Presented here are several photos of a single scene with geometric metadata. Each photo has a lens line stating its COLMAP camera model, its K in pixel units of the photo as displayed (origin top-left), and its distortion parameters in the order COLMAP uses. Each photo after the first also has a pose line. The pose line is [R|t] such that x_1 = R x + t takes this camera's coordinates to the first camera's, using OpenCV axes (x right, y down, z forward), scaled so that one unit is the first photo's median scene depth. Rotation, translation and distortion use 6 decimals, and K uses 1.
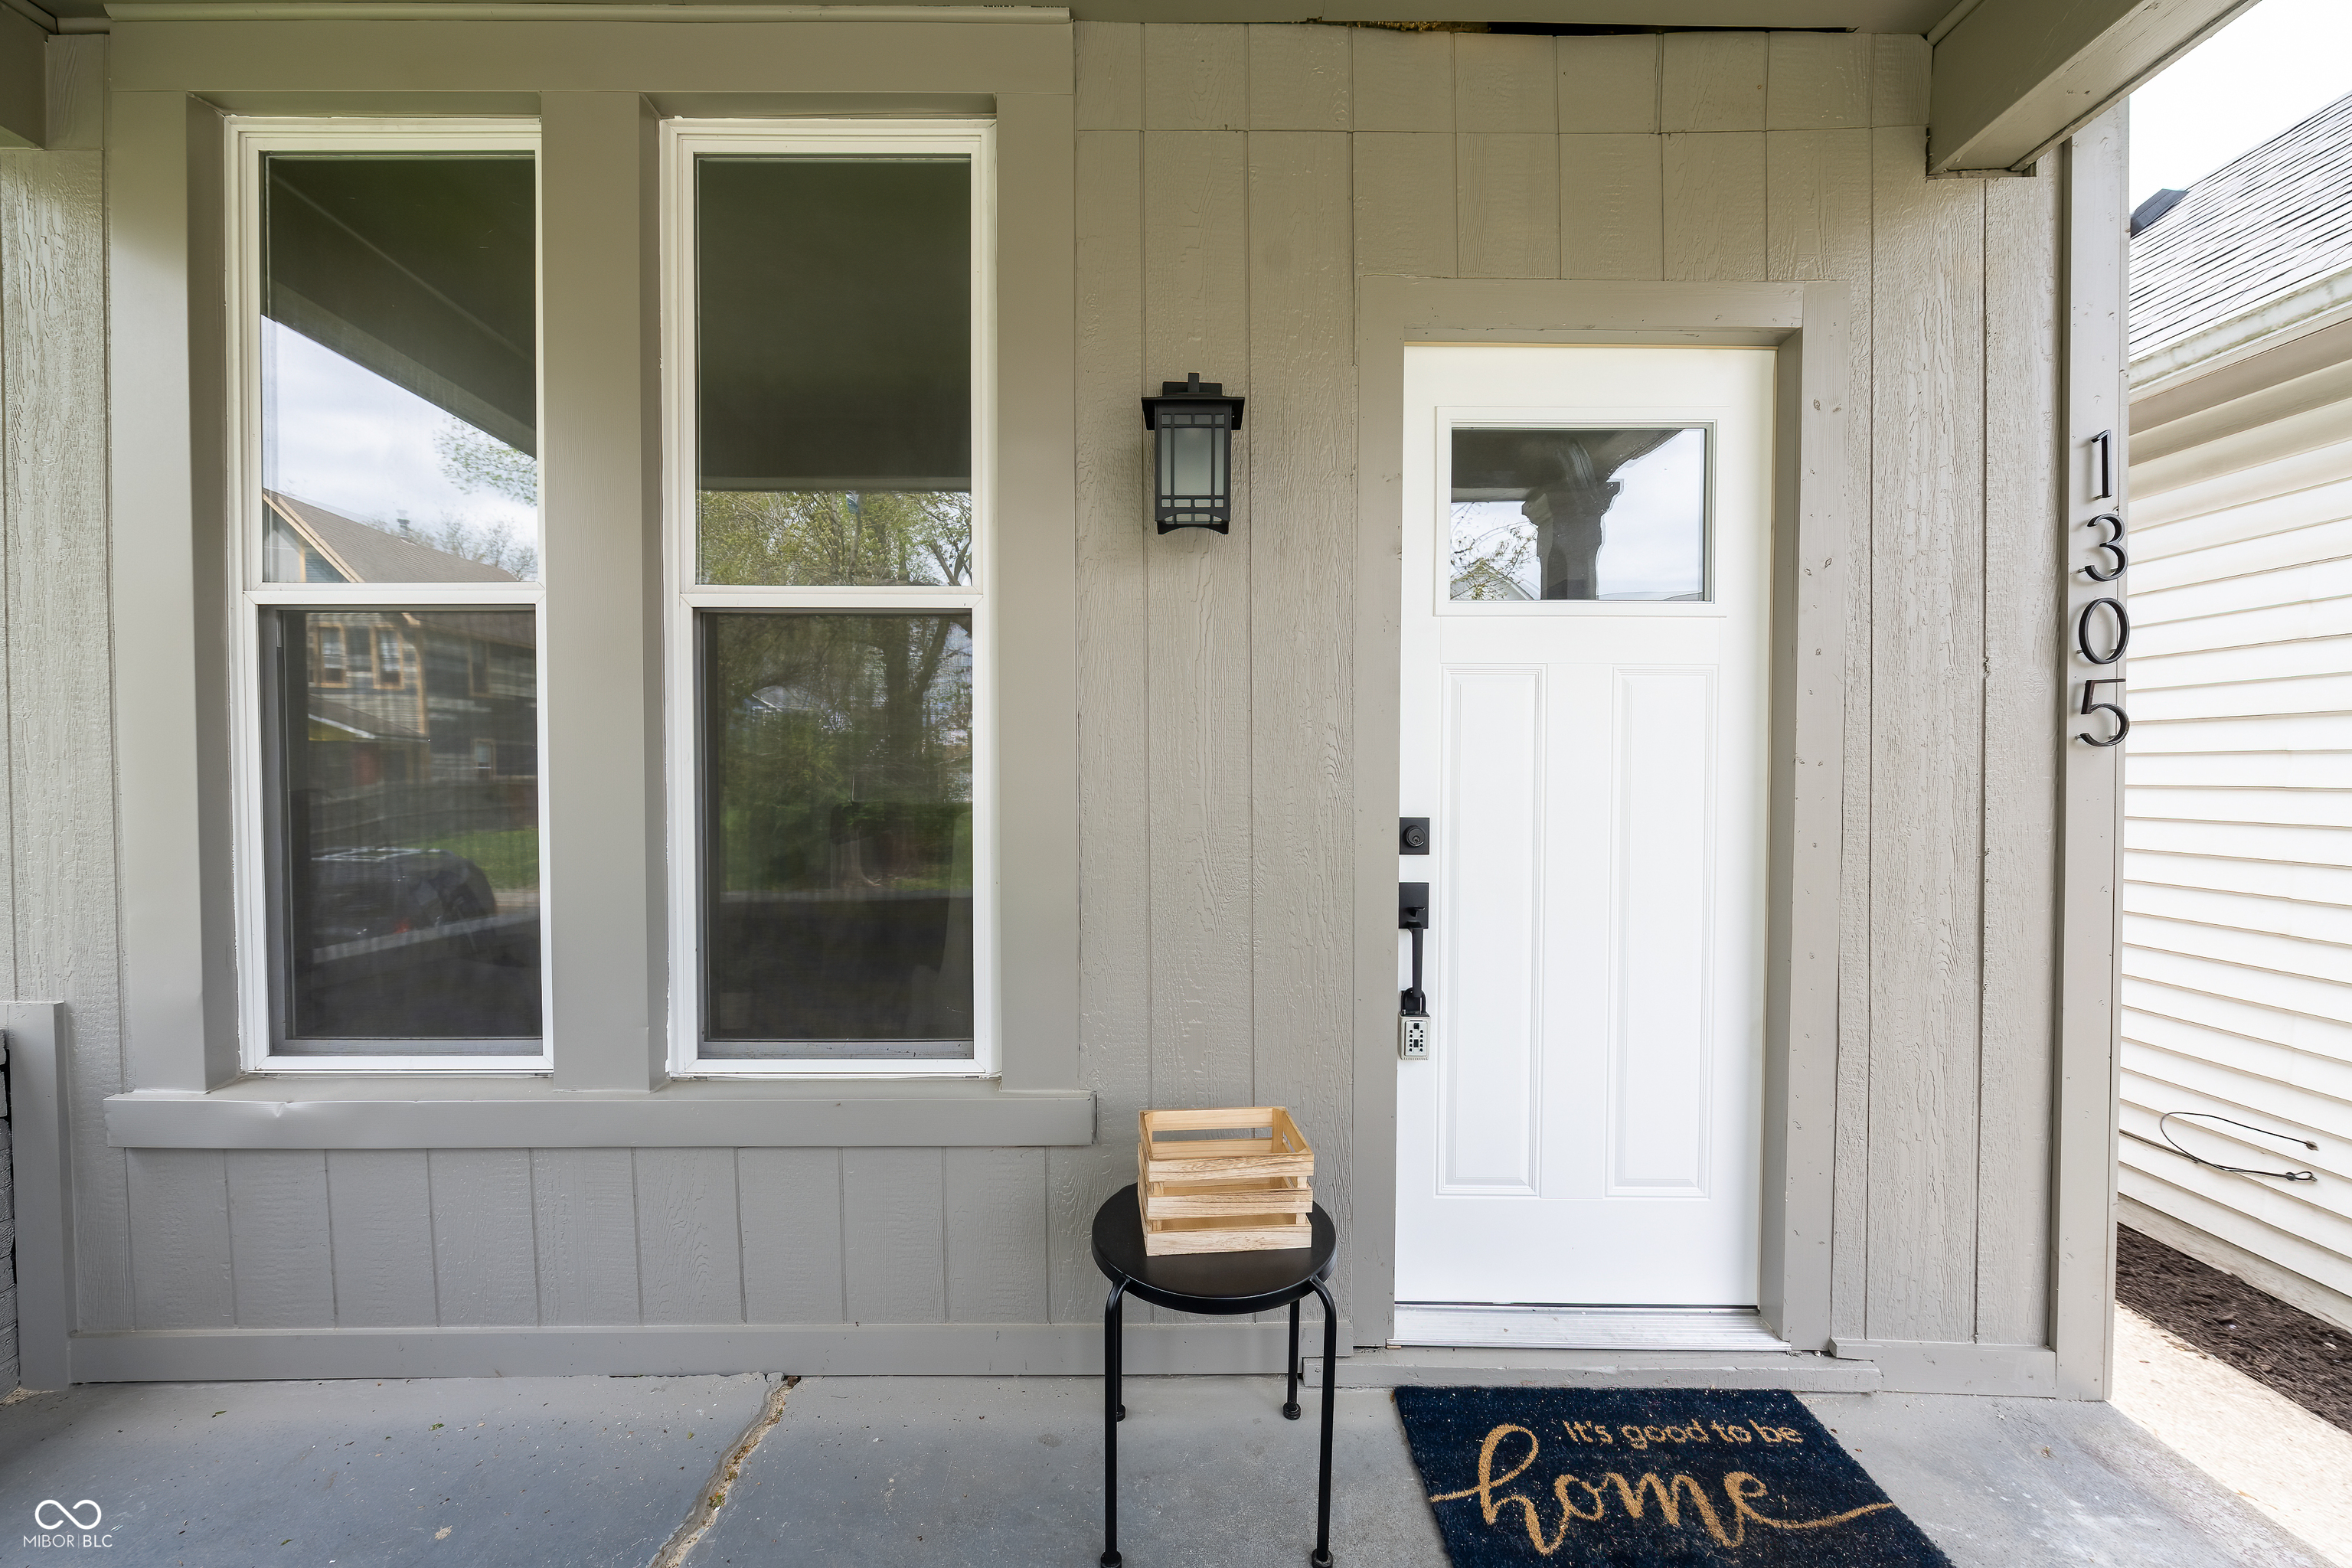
lens RADIAL K [[938.4, 0, 1172.4], [0, 938.4, 779.8], [0, 0, 1]] dist [-0.000549, -0.000154]
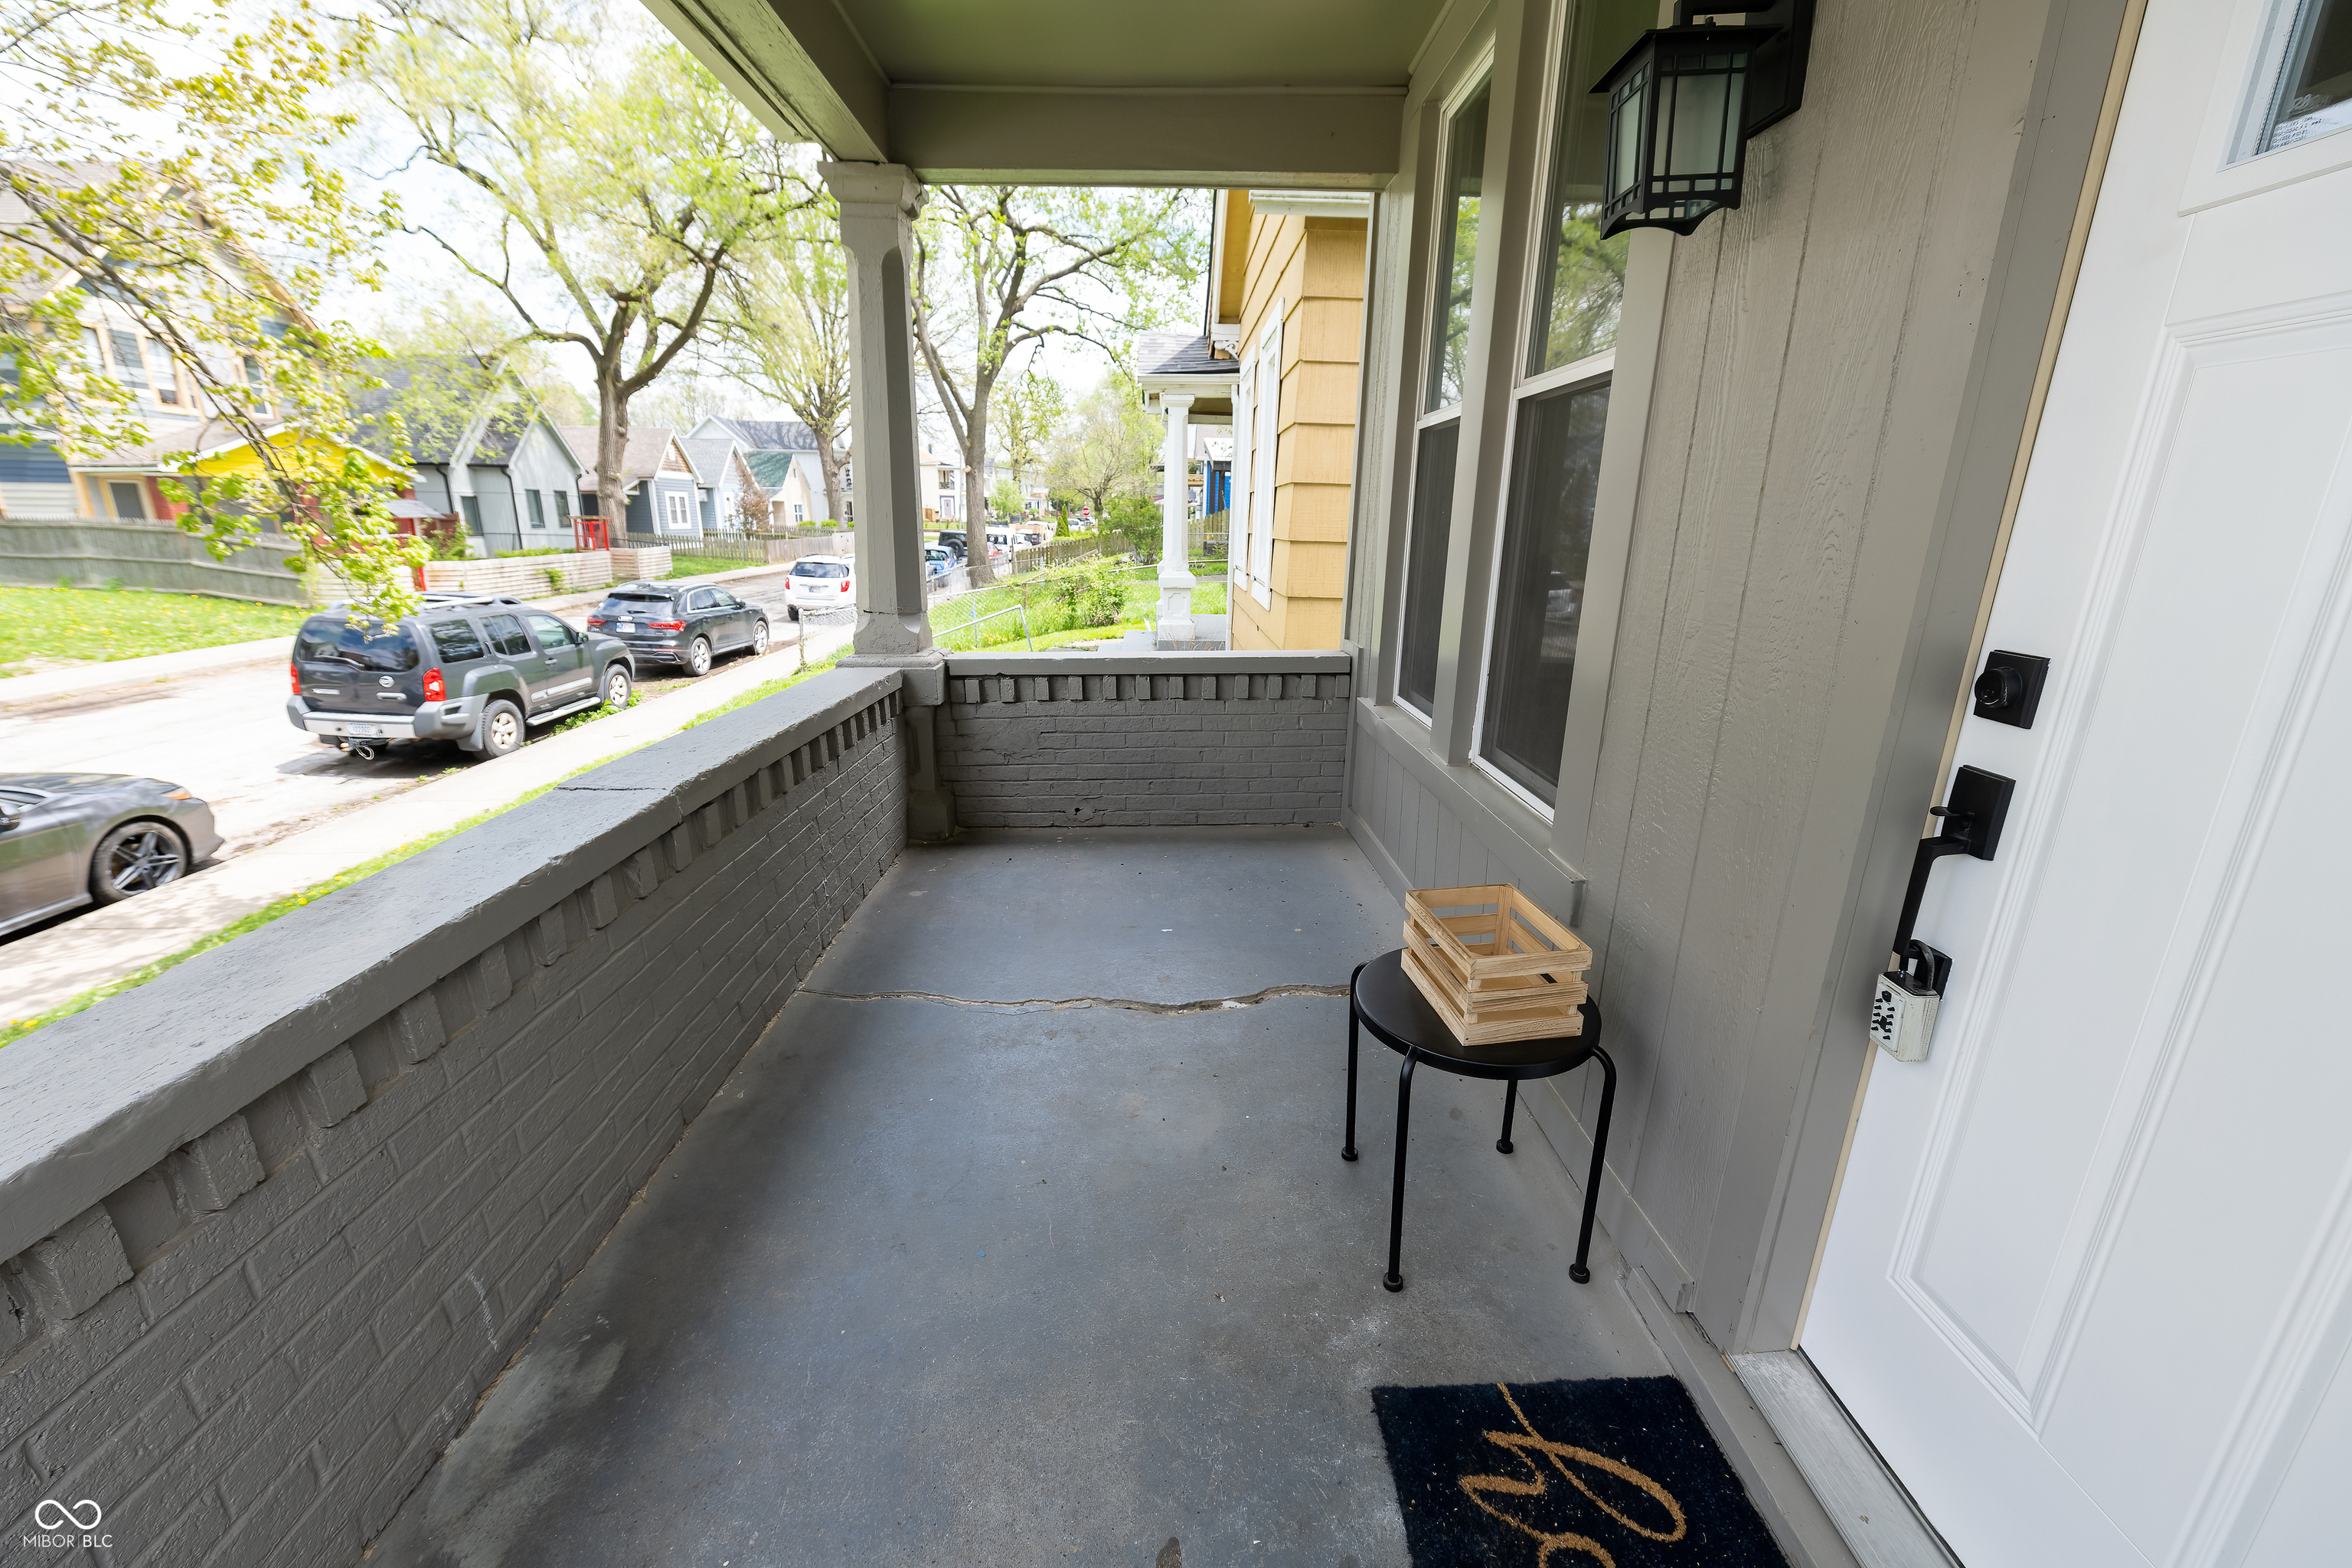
lens RADIAL K [[938.4, 0, 1172.4], [0, 938.4, 779.8], [0, 0, 1]] dist [-0.000549, -0.000154]
pose [[0.025383, 0.282394, -0.958963, 0.805274], [-0.038133, 0.958847, 0.281351, -0.021970], [0.998950, 0.029427, 0.035107, 0.532840]]
